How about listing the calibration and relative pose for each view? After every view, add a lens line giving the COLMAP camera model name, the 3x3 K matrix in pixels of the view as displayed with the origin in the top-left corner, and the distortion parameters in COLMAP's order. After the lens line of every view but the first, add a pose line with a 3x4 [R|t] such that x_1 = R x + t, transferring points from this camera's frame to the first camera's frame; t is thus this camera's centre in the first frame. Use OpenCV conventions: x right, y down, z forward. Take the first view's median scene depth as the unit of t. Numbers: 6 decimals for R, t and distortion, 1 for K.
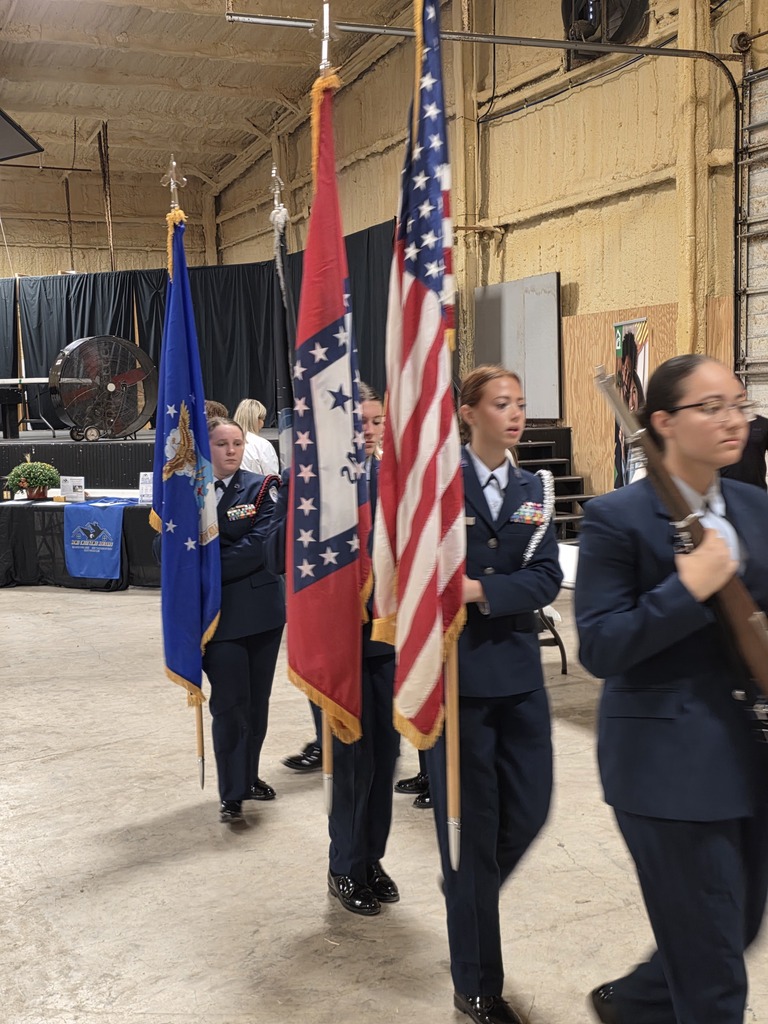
lens RADIAL K [[1283.2, 0, 384.0], [0, 1283.2, 512.0], [0, 0, 1]] dist [0.087280, -0.021372]
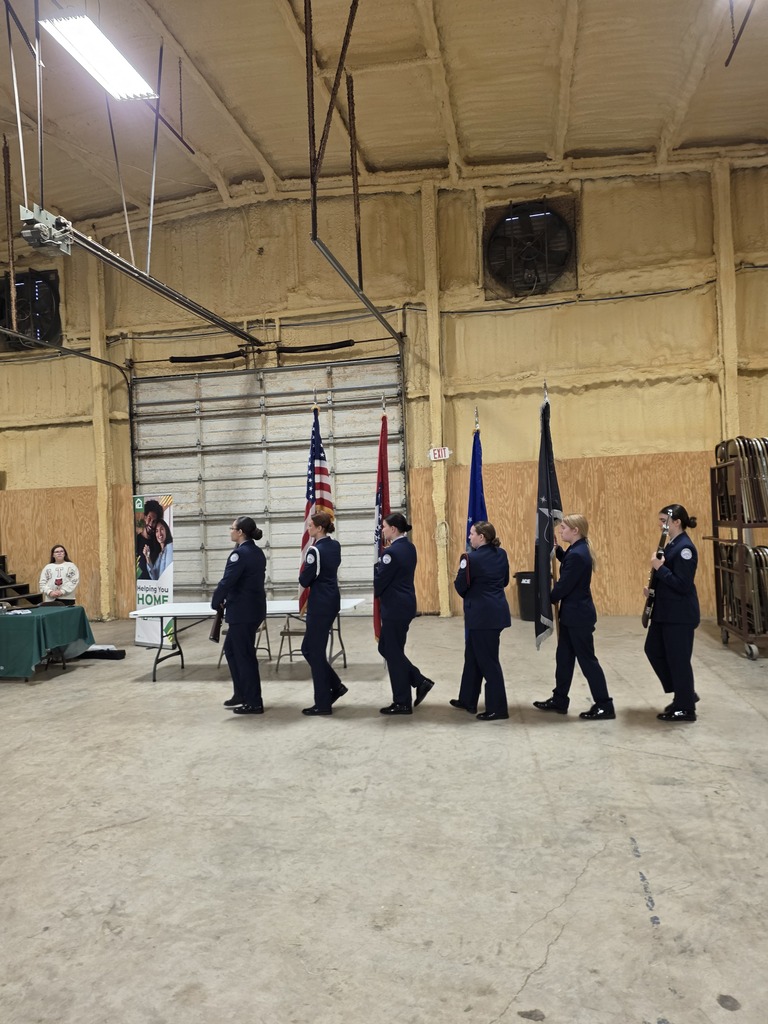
lens RADIAL K [[688.0, 0, 426.4], [0, 688.0, 508.7], [0, 0, 1]] dist [0.029541, -0.001729]
pose [[0.559377, 0.014021, 0.828795, -0.354310], [0.099300, 0.991523, -0.083794, 0.005263], [-0.822944, 0.129172, 0.553243, 0.039451]]
